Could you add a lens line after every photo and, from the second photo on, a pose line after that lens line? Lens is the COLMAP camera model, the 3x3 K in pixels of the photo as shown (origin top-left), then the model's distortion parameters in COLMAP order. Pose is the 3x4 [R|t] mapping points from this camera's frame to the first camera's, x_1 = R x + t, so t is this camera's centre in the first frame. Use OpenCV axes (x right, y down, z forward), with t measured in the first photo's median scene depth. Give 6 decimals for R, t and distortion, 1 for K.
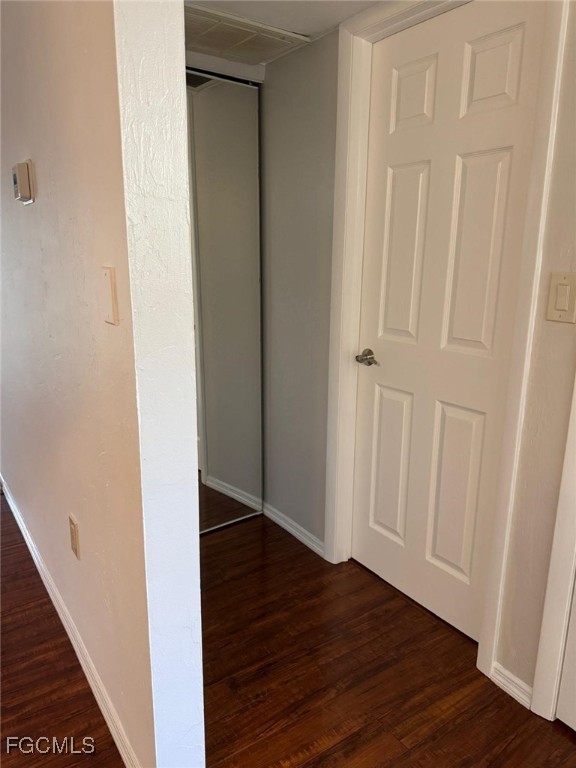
lens RADIAL K [[537.5, 0, 288.6], [0, 537.5, 382.4], [0, 0, 1]] dist [0.038638, -0.001116]
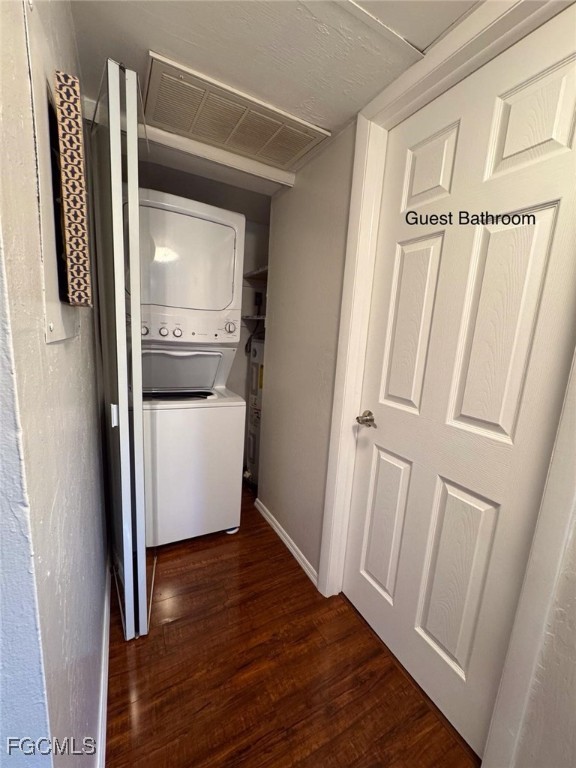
lens RADIAL K [[312.7, 0, 289.1], [0, 312.7, 382.6], [0, 0, 1]] dist [0.003391, 0.000964]
pose [[0.992782, 0.066083, -0.100082, 0.052608], [-0.071438, 0.996146, -0.050893, -0.079501], [0.096333, 0.057676, 0.993677, 0.383146]]
